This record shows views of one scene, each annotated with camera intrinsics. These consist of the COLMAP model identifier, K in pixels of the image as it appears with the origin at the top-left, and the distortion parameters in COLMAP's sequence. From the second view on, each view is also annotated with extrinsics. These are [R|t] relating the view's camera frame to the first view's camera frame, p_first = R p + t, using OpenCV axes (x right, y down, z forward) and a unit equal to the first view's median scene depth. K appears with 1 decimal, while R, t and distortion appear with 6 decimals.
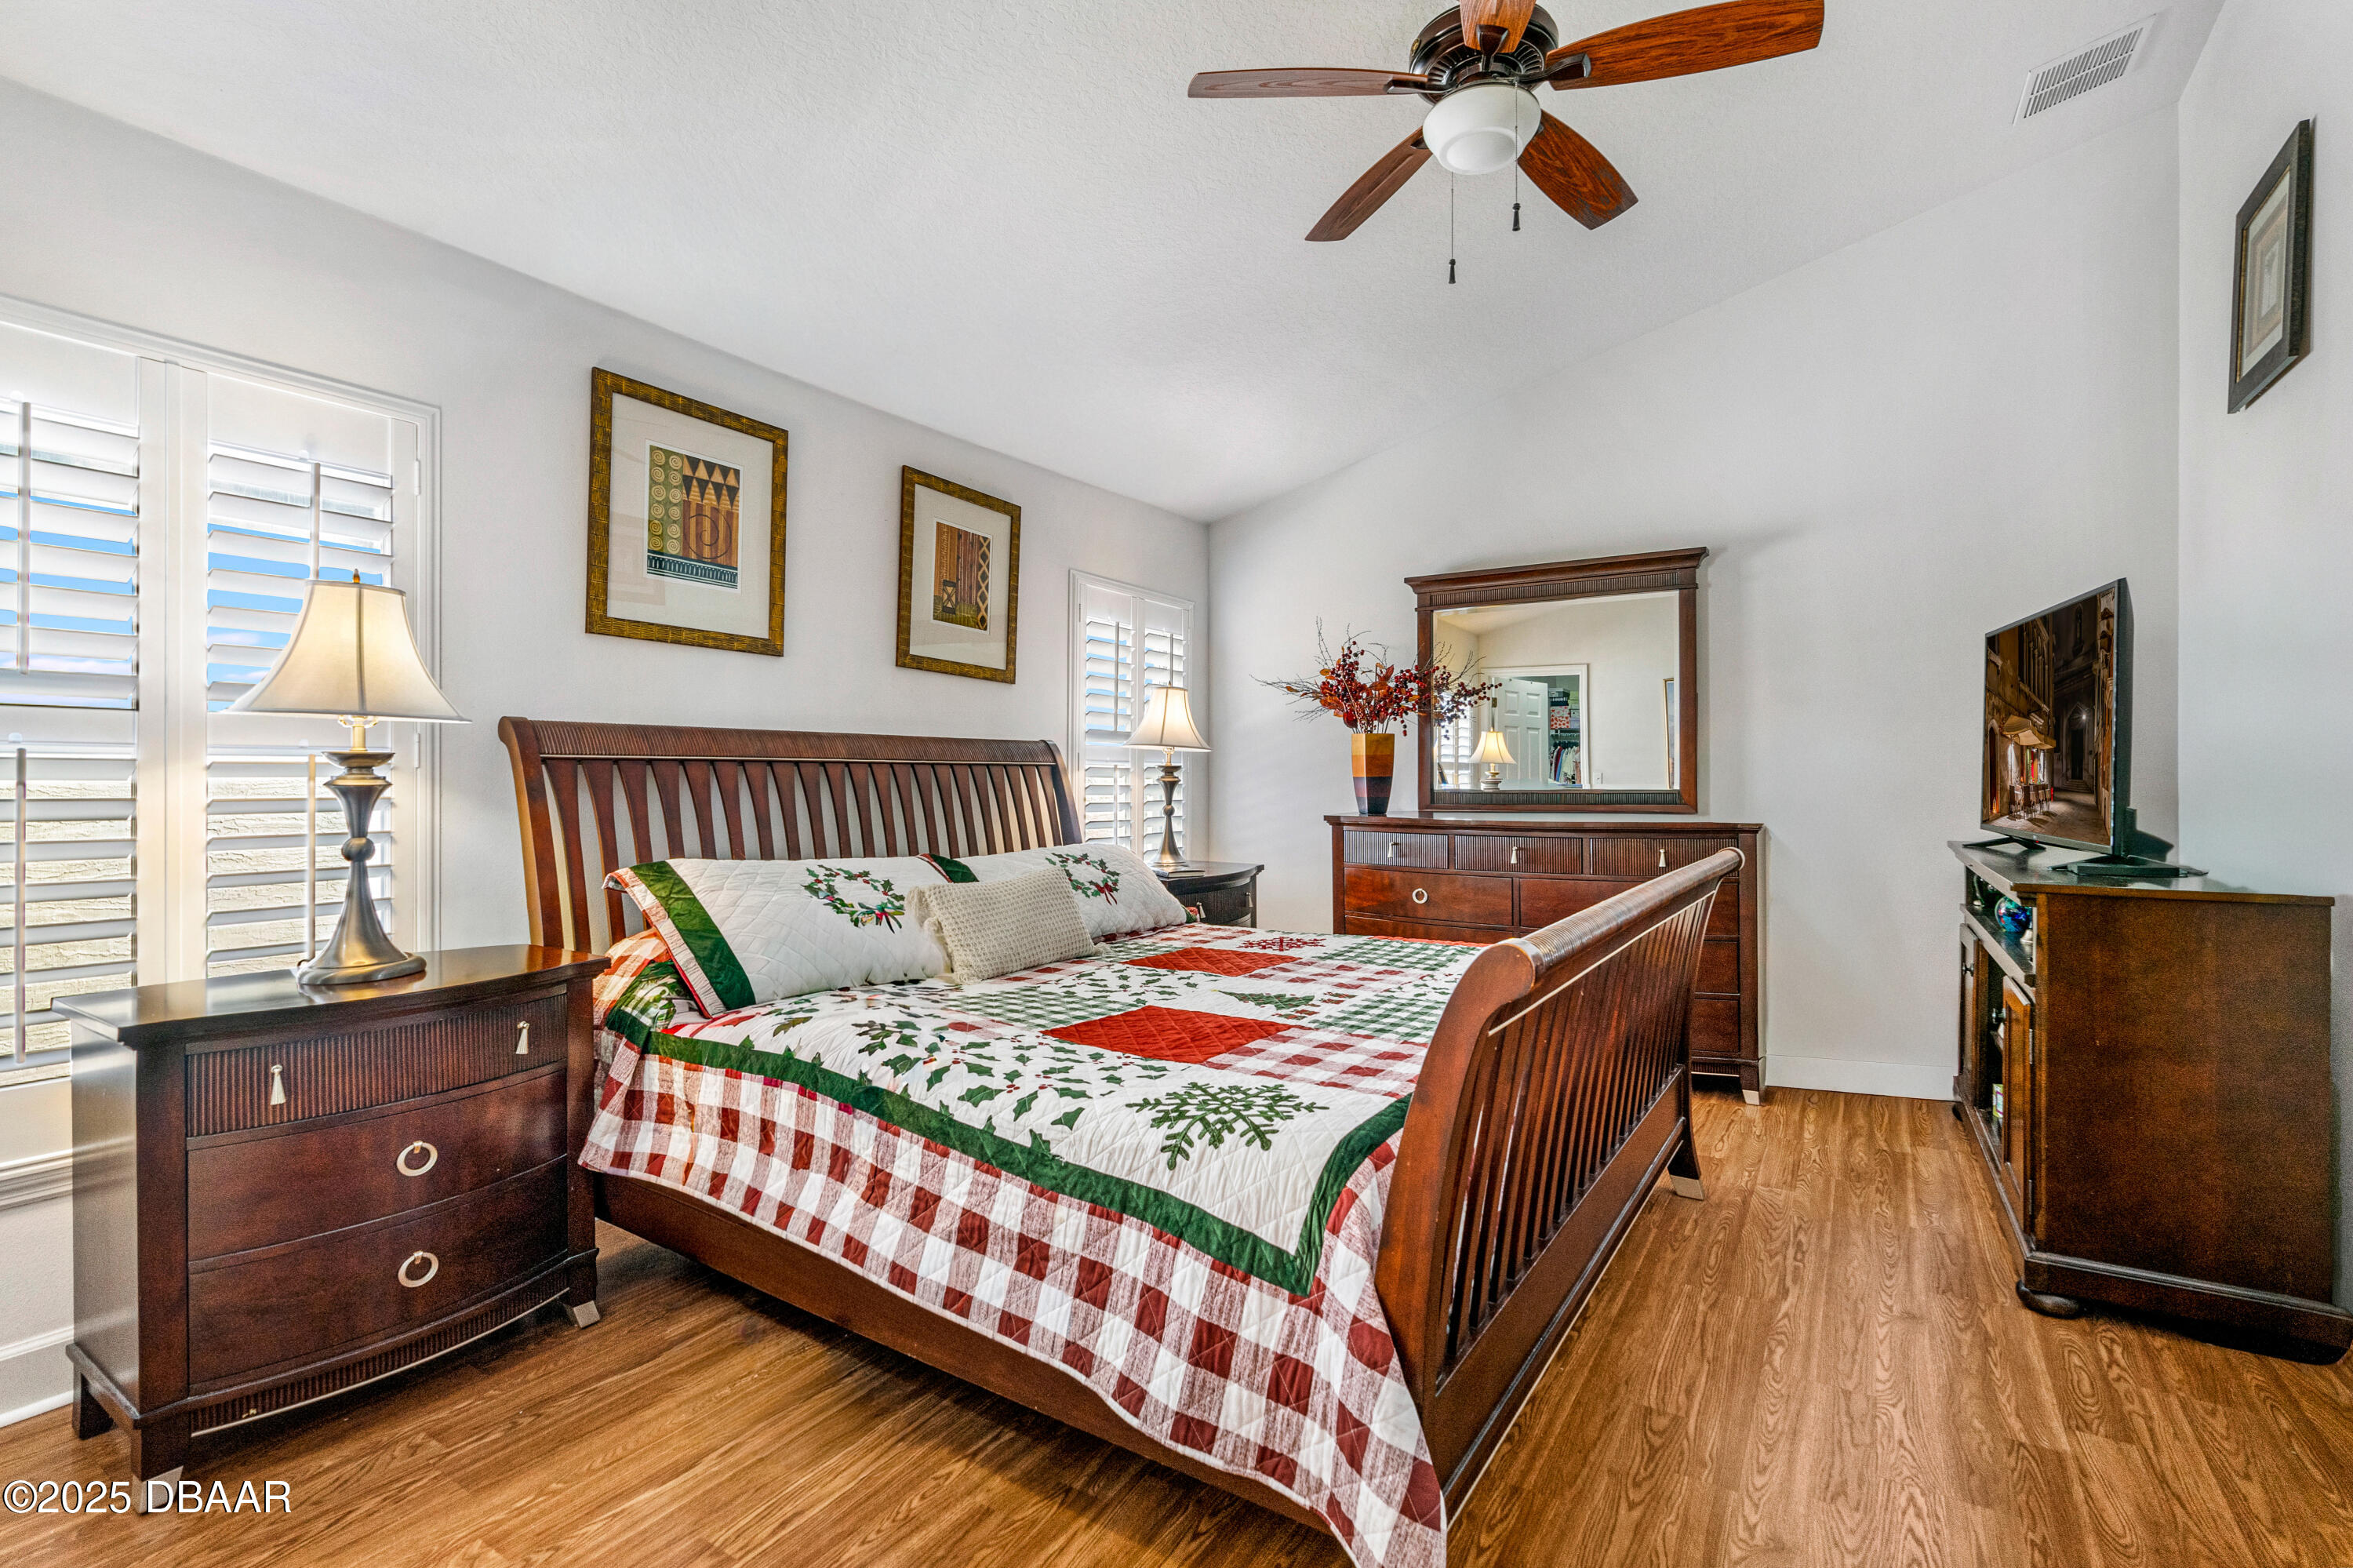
lens RADIAL K [[1087.7, 0, 1178.9], [0, 1087.7, 782.4], [0, 0, 1]] dist [-0.004451, 0.000590]
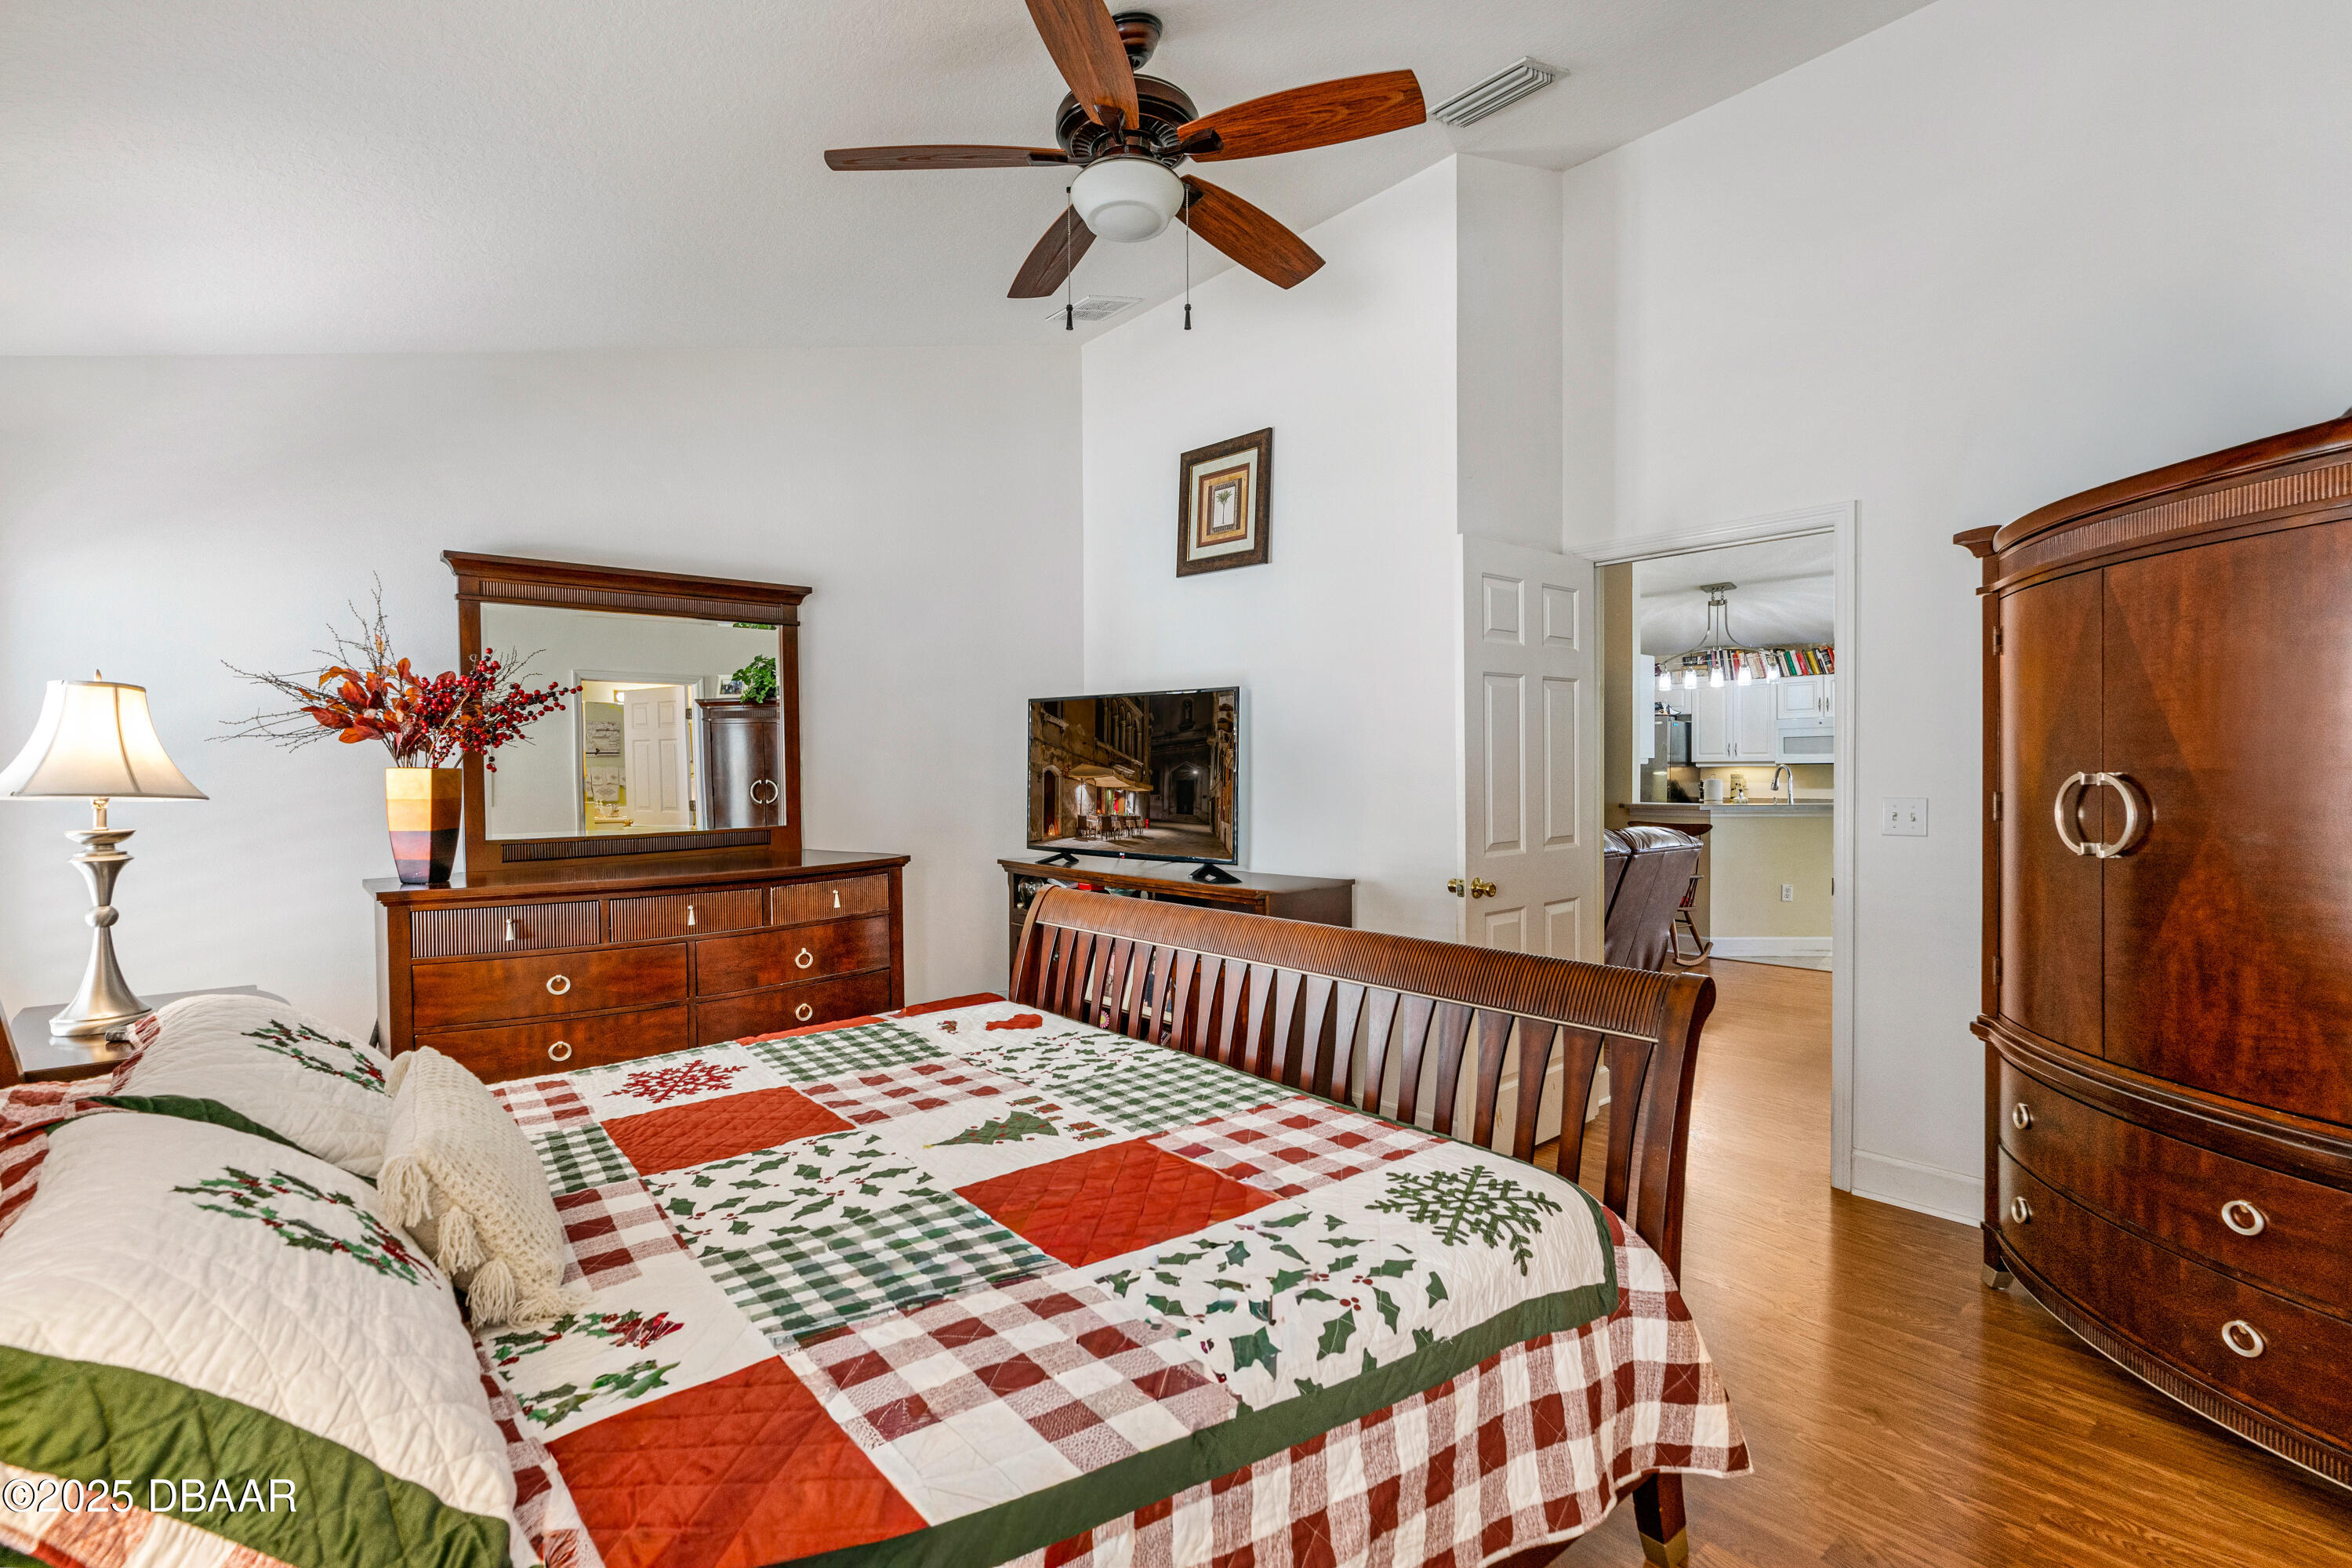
lens RADIAL K [[1087.2, 0, 1178.6], [0, 1087.2, 777.4], [0, 0, 1]] dist [-0.004451, 0.000590]
pose [[0.291403, -0.012278, 0.956522, -0.633901], [0.015282, 0.999850, 0.008179, -0.068944], [-0.956478, 0.012235, 0.291547, 0.610339]]
